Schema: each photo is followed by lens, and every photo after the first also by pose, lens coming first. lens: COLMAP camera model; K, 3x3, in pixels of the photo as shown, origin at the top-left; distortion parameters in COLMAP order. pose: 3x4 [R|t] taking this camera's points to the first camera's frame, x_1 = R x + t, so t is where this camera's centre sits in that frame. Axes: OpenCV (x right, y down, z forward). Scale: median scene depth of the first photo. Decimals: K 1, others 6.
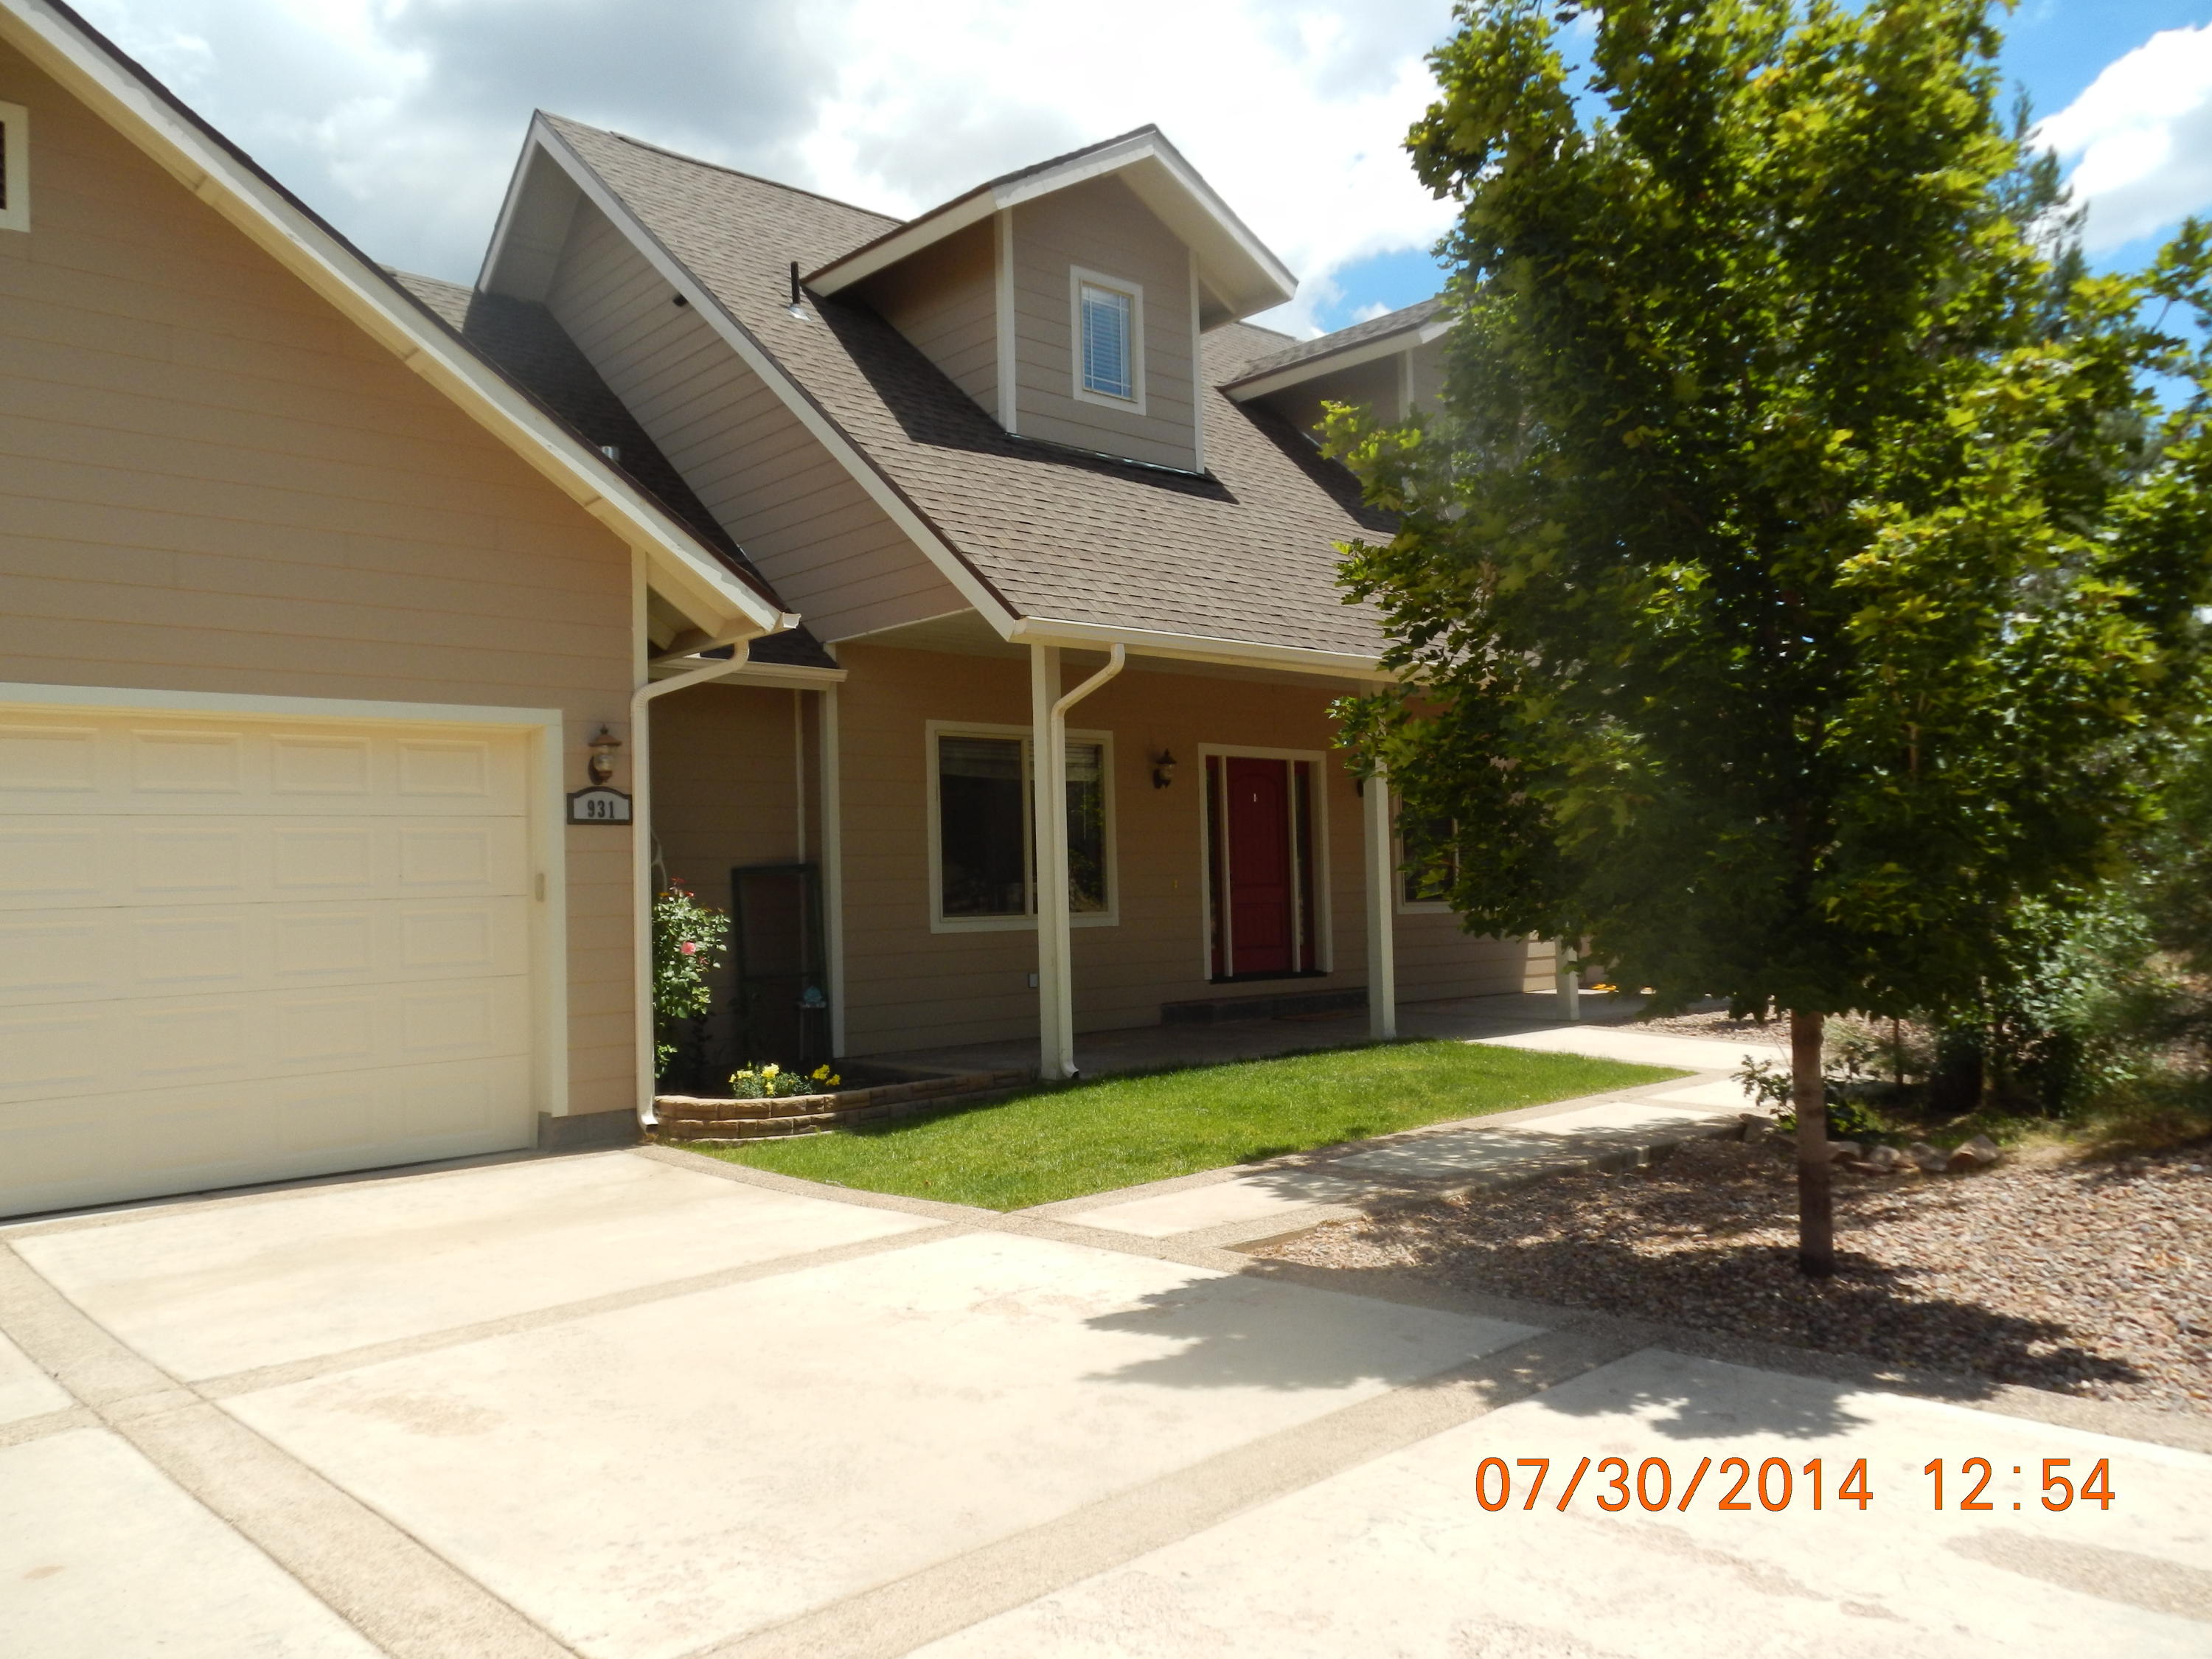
lens RADIAL K [[1679.5, 0, 1107.2], [0, 1679.5, 829.3], [0, 0, 1]] dist [0.018839, 0.004154]
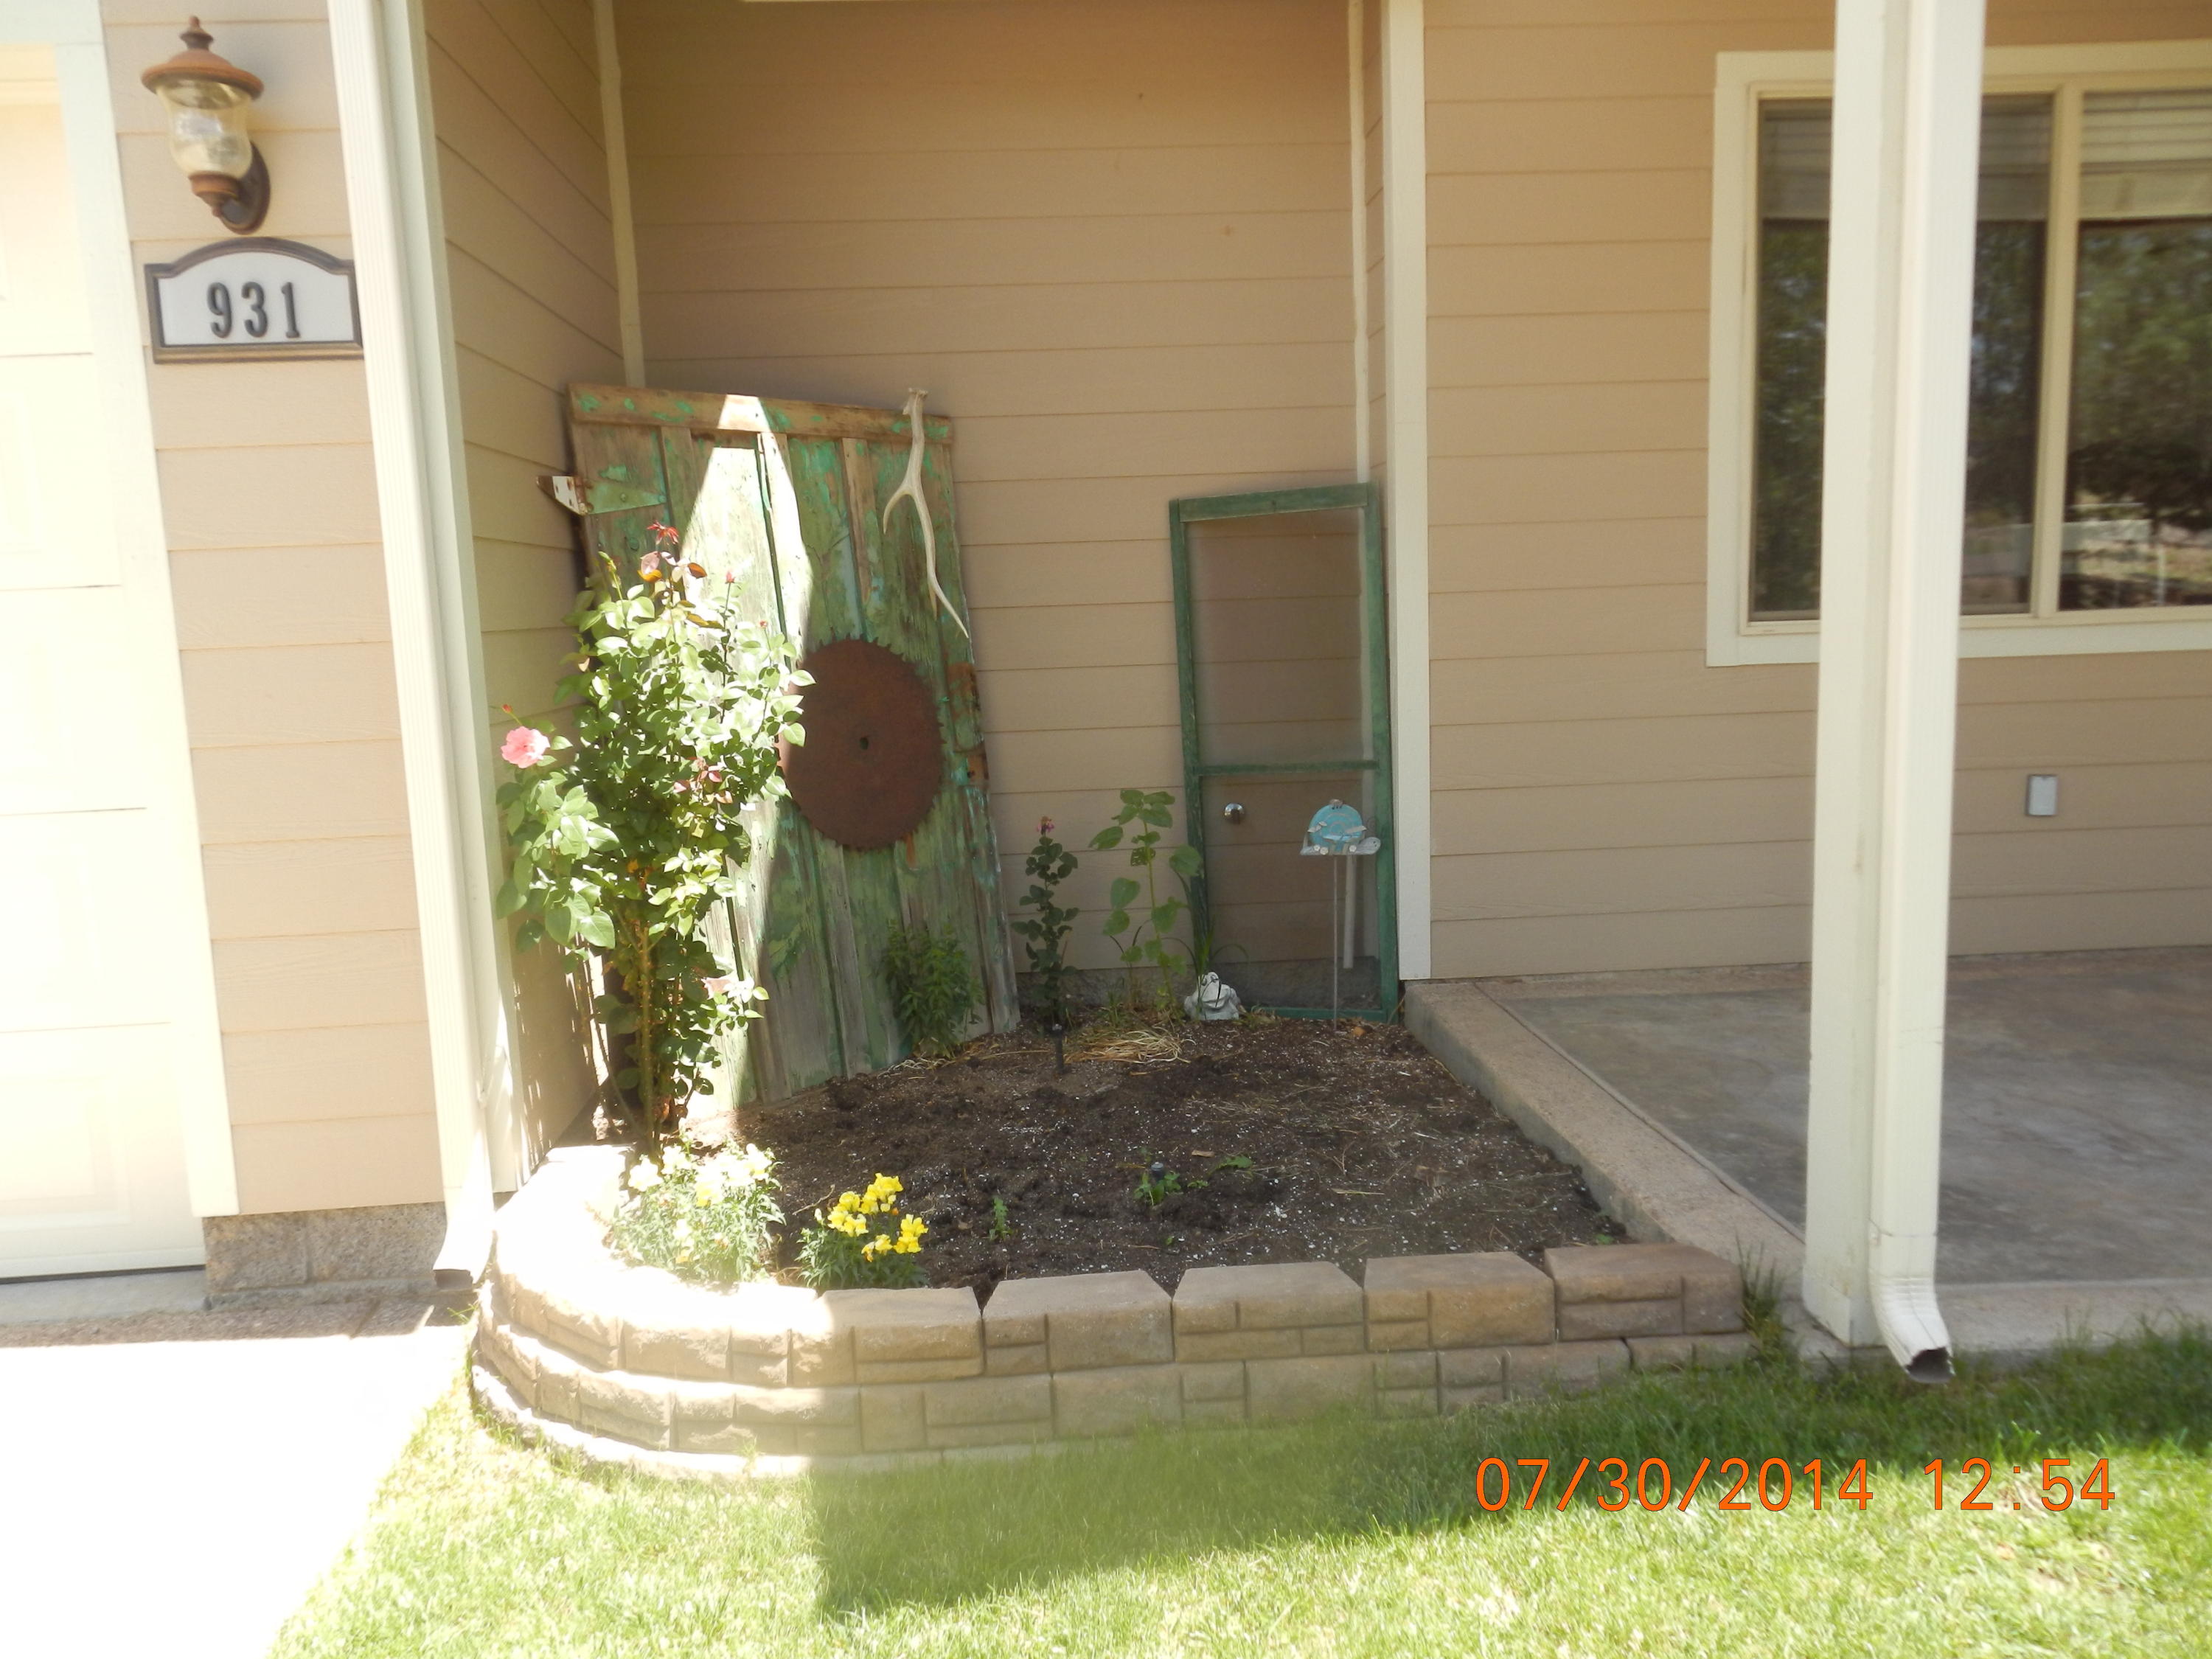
lens RADIAL K [[1679.5, 0, 1099.7], [0, 1679.5, 825.9], [0, 0, 1]] dist [0.018839, 0.004154]
pose [[0.774385, 0.078655, -0.627807, 0.032921], [0.045533, 0.982742, 0.179288, 0.033826], [0.631074, -0.167424, 0.757439, 0.835988]]
